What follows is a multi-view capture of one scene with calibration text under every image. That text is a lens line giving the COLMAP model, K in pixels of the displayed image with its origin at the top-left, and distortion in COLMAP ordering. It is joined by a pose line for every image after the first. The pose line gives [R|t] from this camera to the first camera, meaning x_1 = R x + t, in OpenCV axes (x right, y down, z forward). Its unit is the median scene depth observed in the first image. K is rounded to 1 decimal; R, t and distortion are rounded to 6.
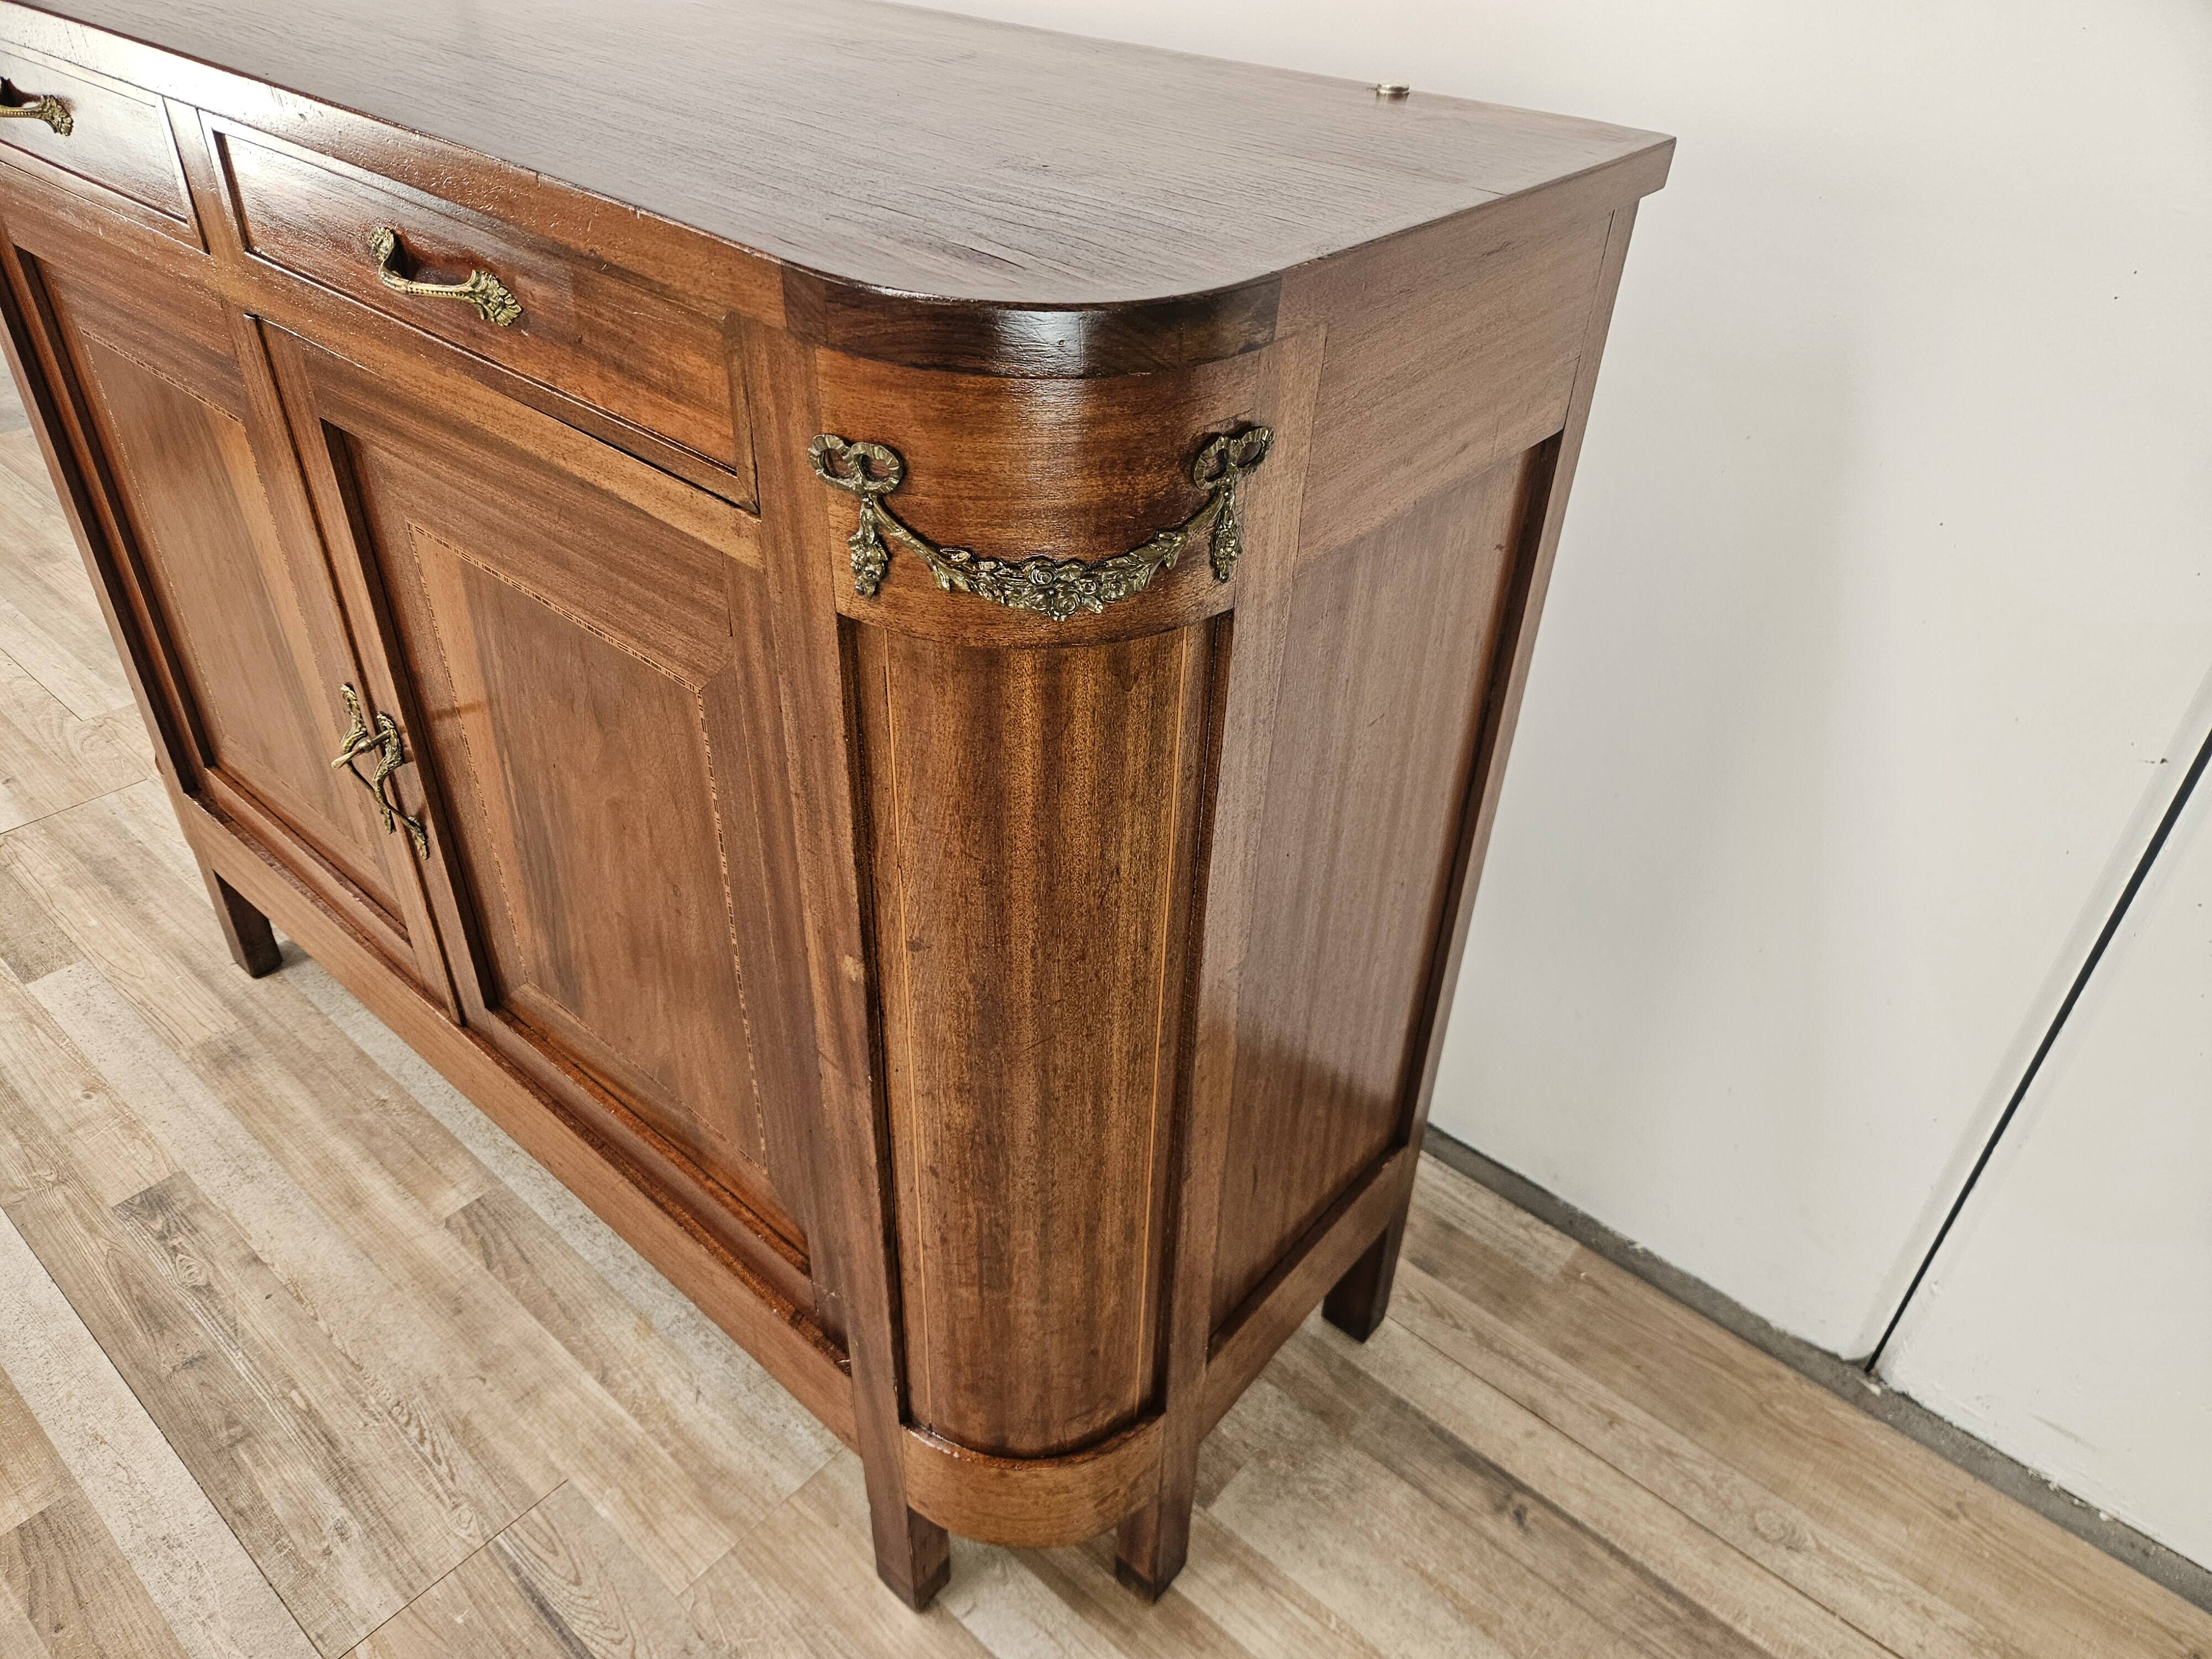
lens RADIAL K [[1513.4, 0, 1081.1], [0, 1513.4, 840.1], [0, 0, 1]] dist [0.051117, -0.051883]
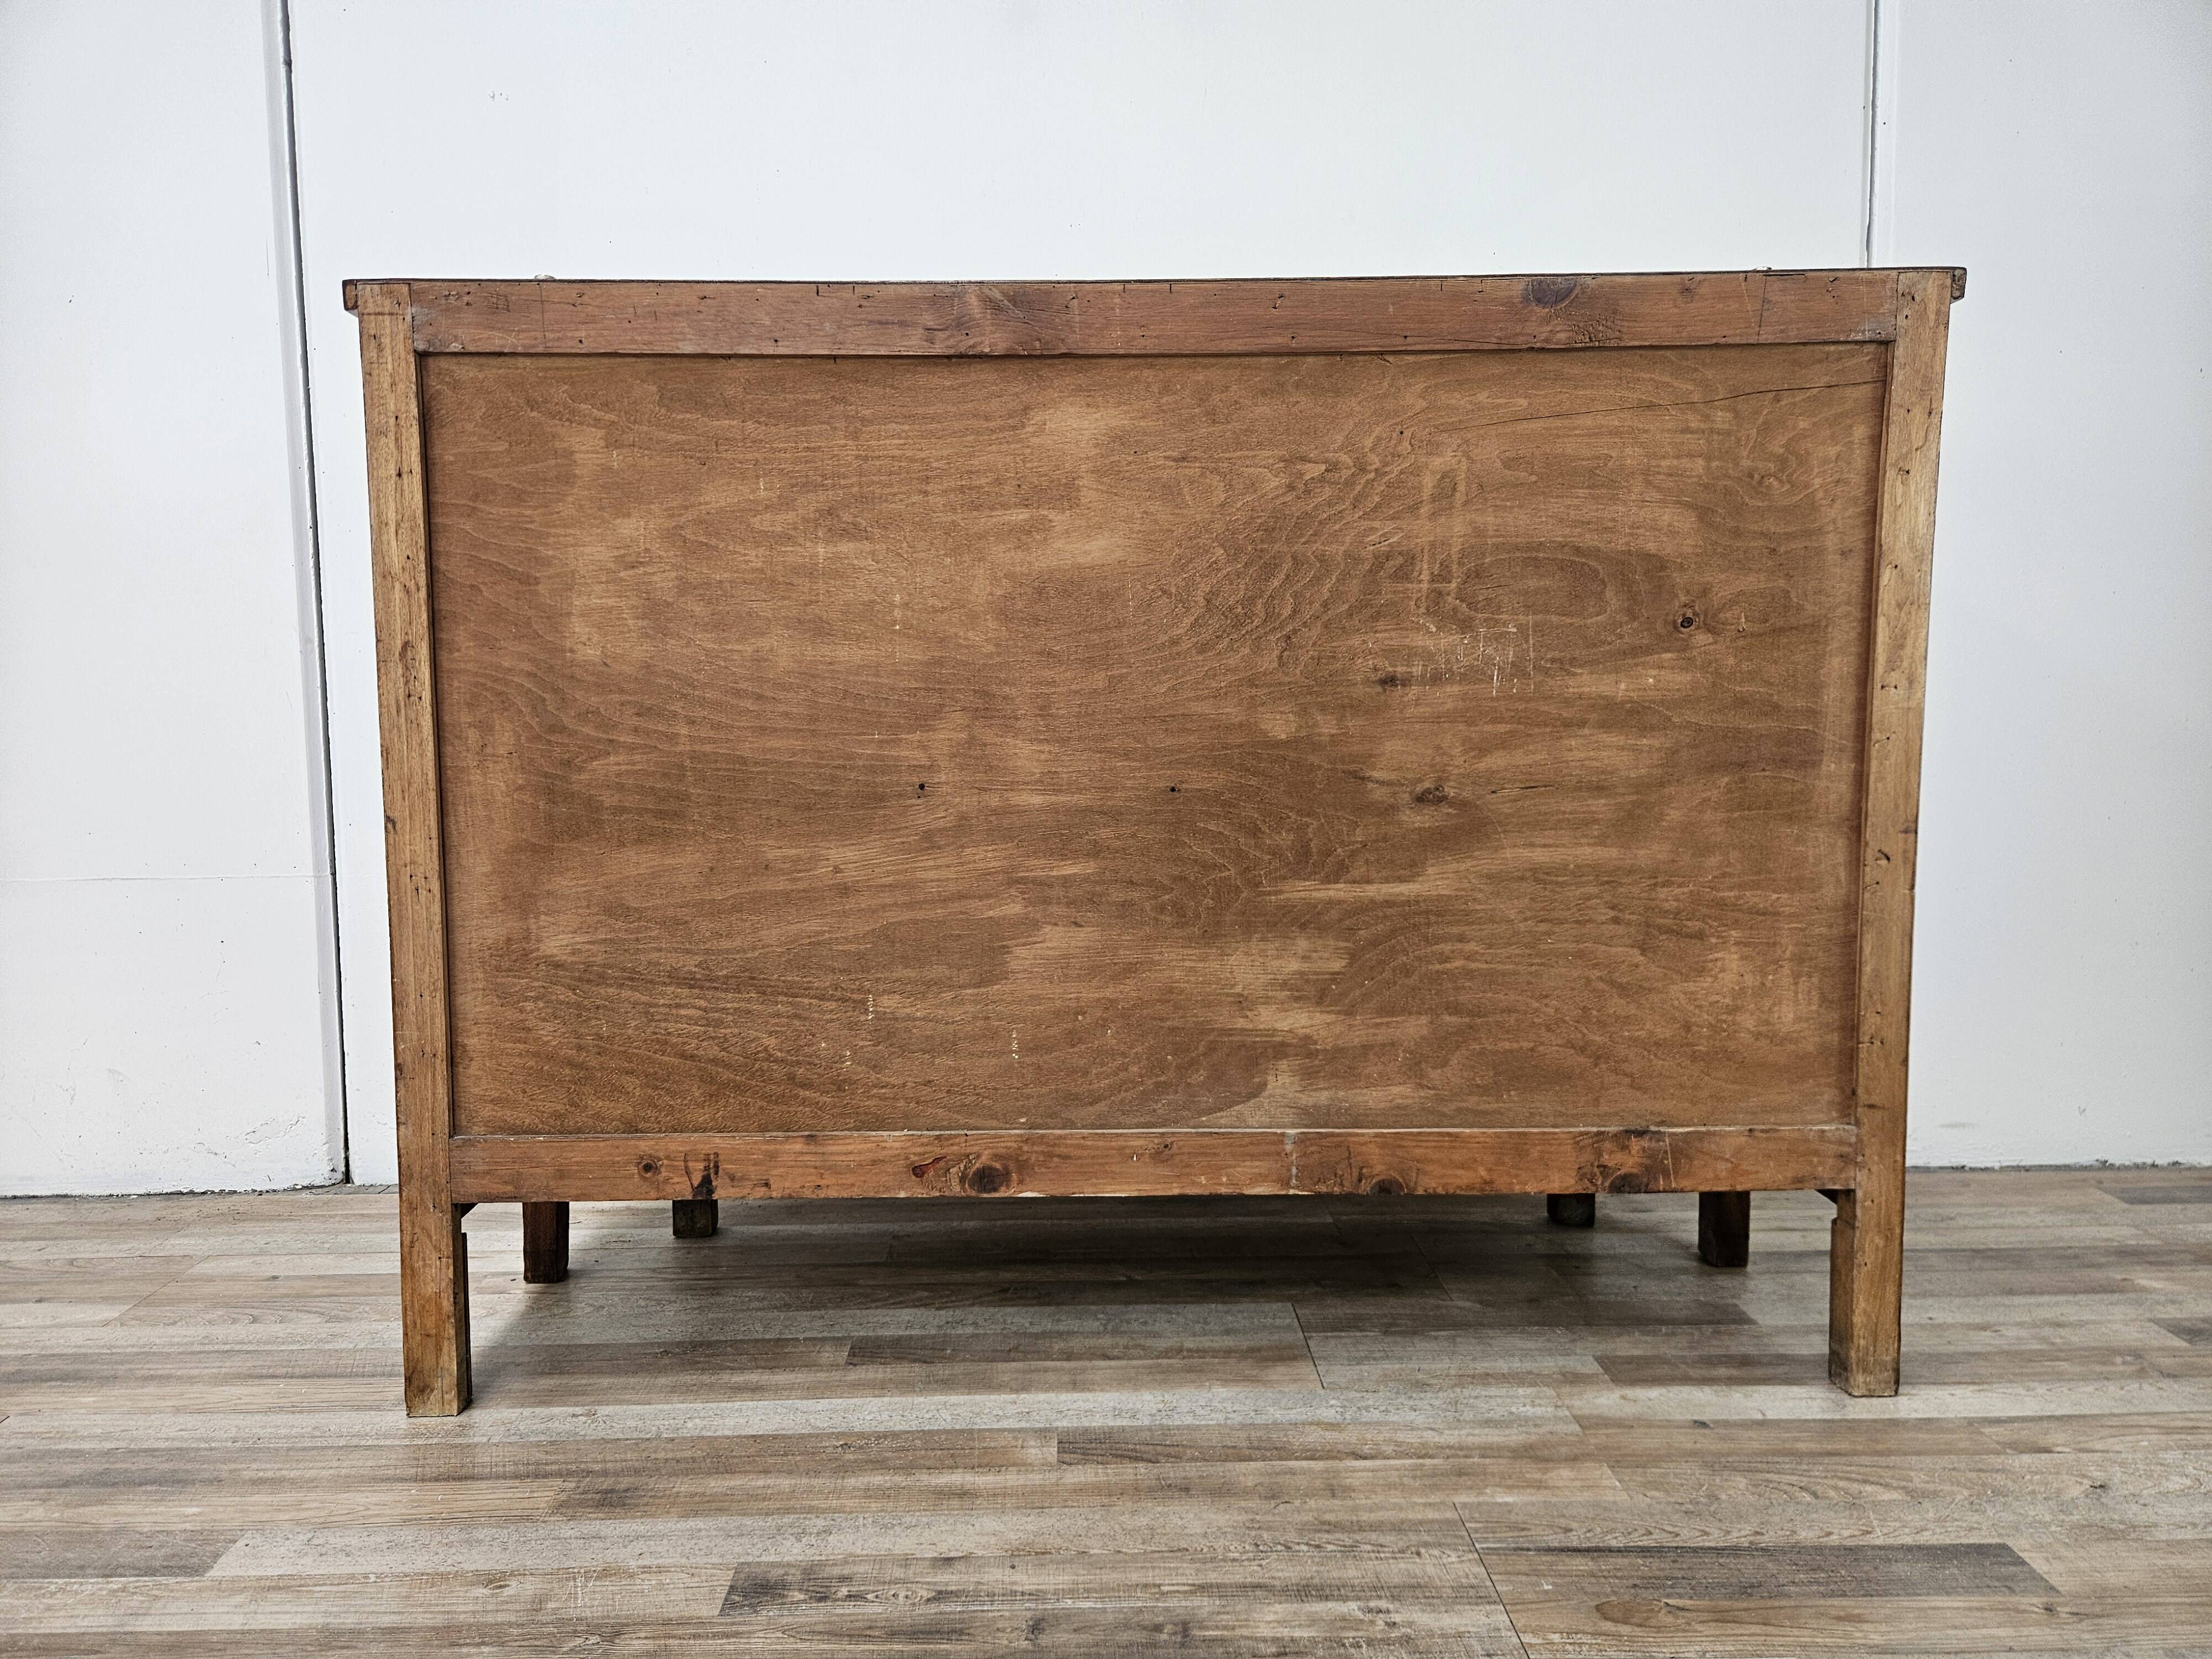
lens RADIAL K [[1510.0, 0, 1099.4], [0, 1510.0, 813.8], [0, 0, 1]] dist [0.051774, -0.052955]
pose [[0.734970, -0.095379, 0.671358, -1.085299], [0.423824, 0.837464, -0.345003, 0.281146], [-0.529332, 0.538104, 0.655935, 0.232411]]
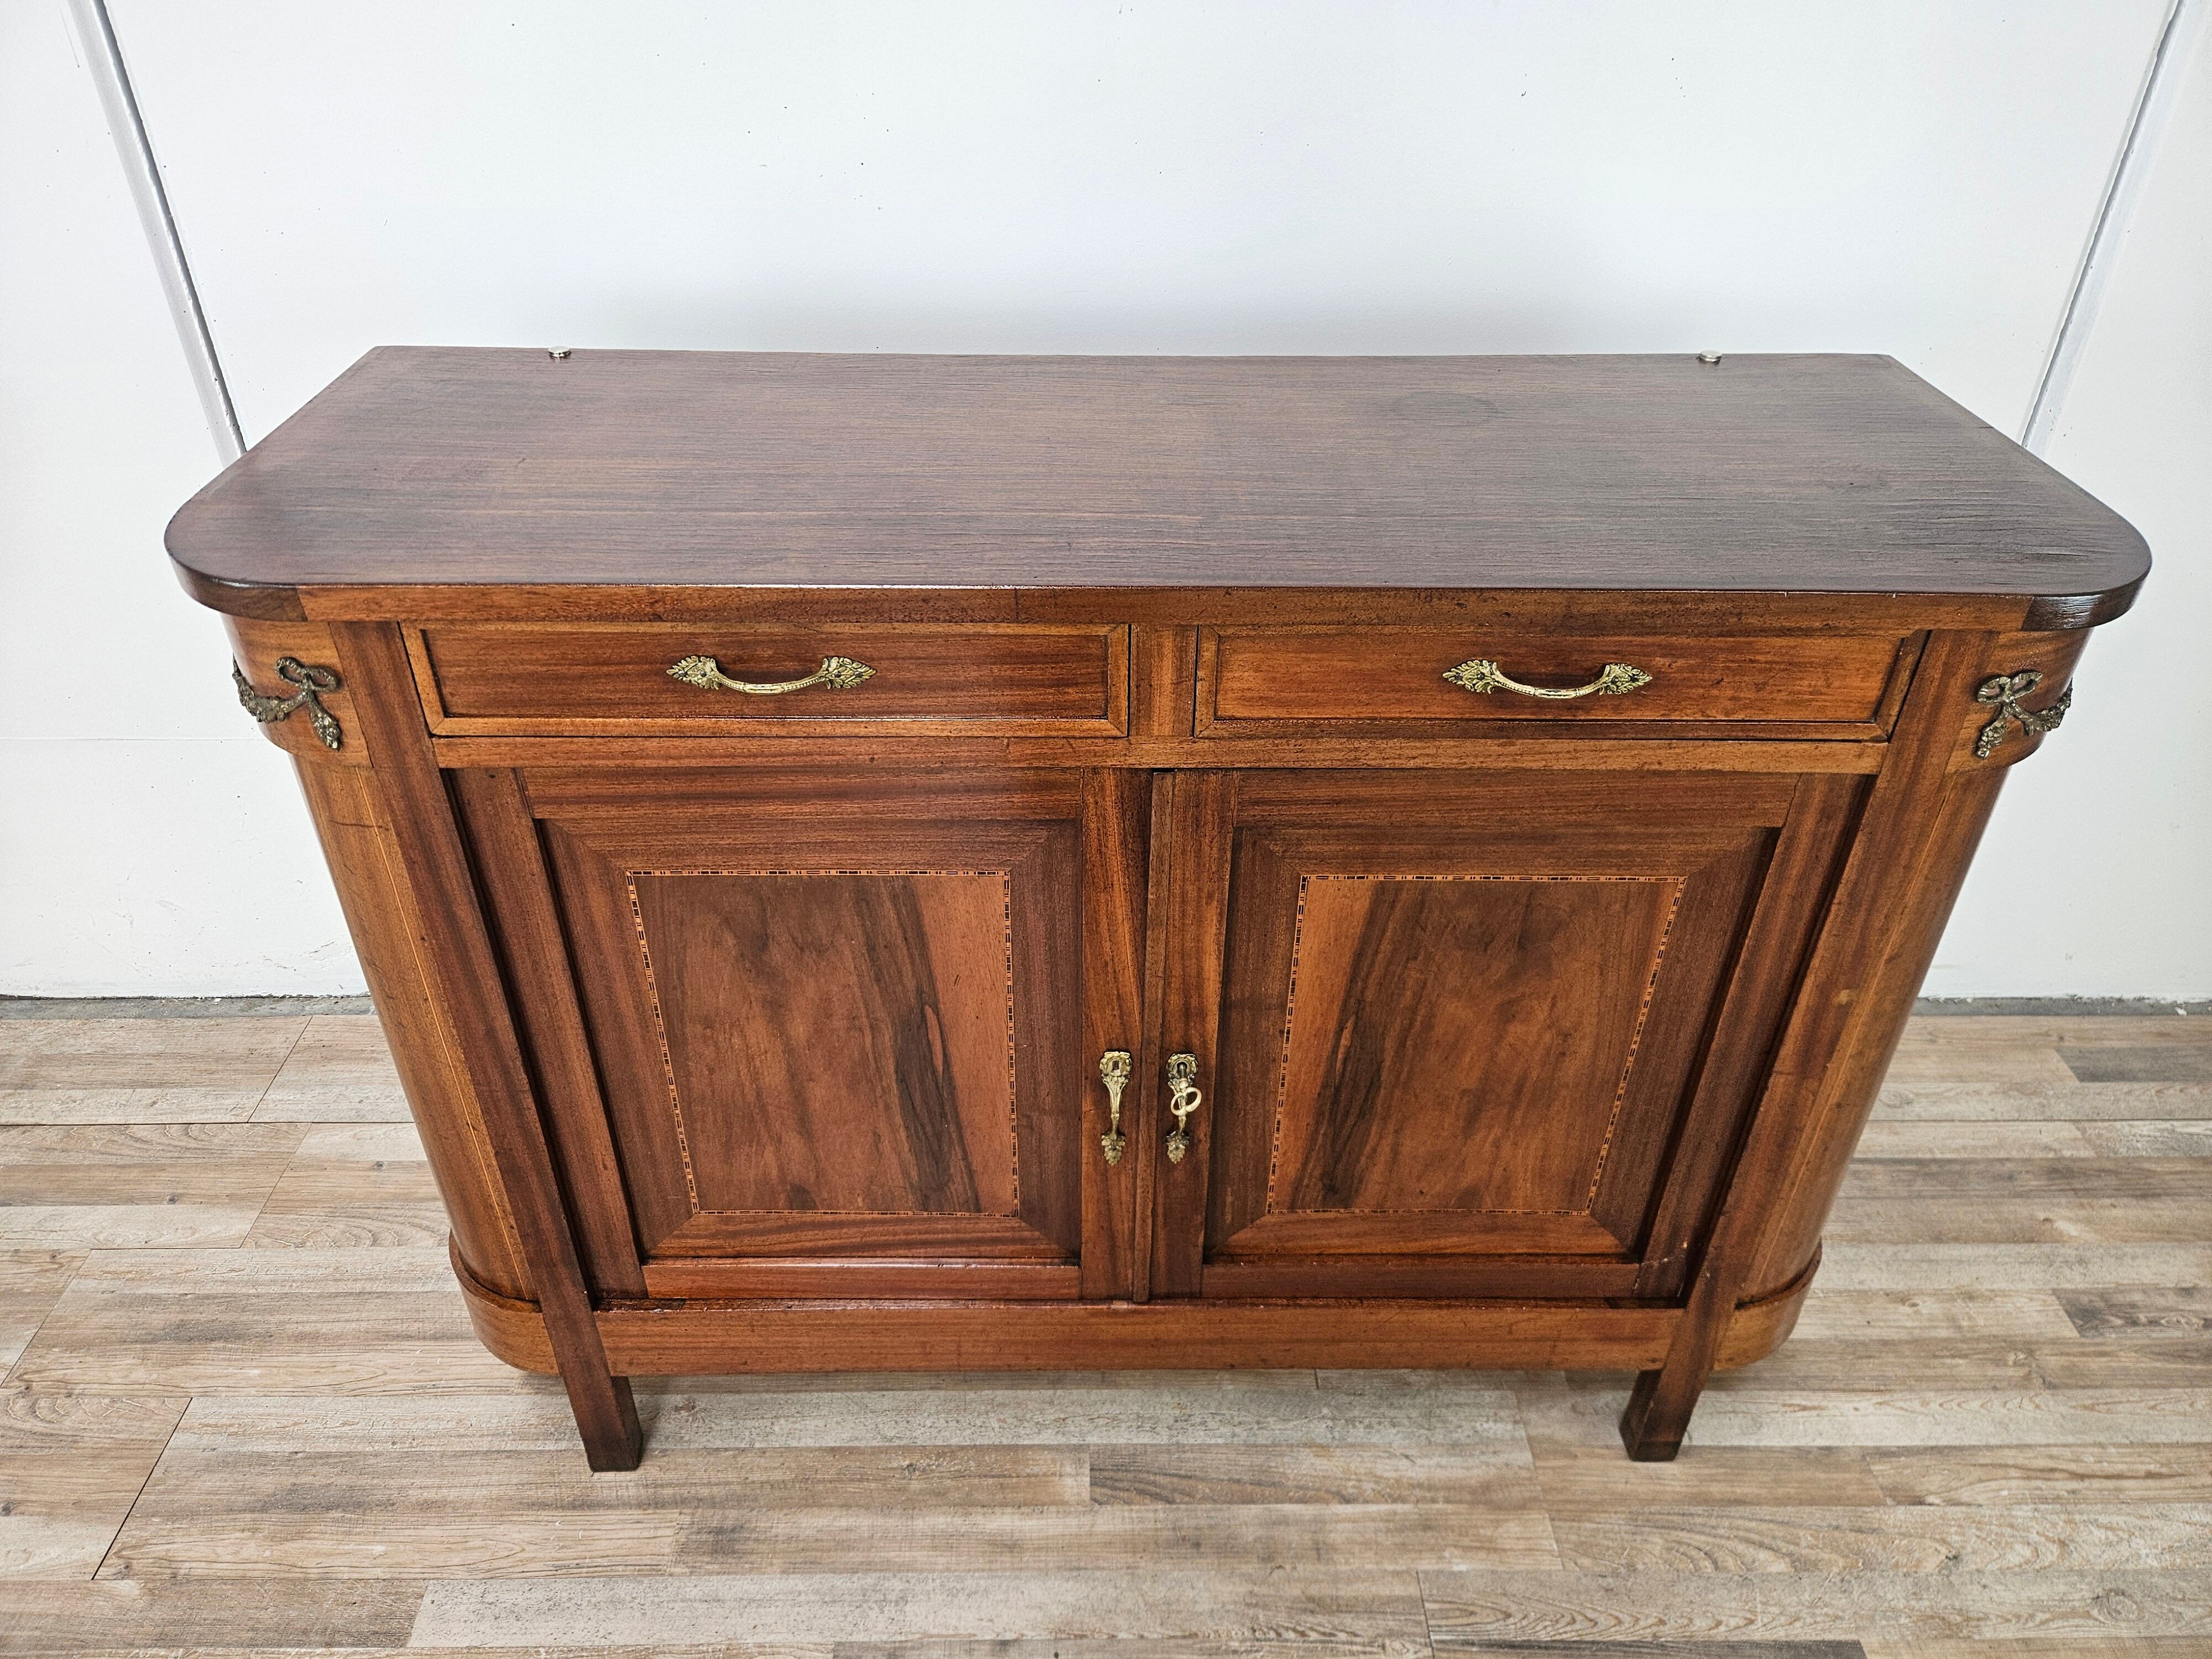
lens RADIAL K [[1508.7, 0, 1099.5], [0, 1508.7, 807.3], [0, 0, 1]] dist [0.050033, -0.051240]
pose [[0.741938, -0.398737, 0.539015, -0.895716], [0.404449, 0.907363, 0.114511, -0.348235], [-0.534743, 0.133044, 0.834476, 0.058588]]
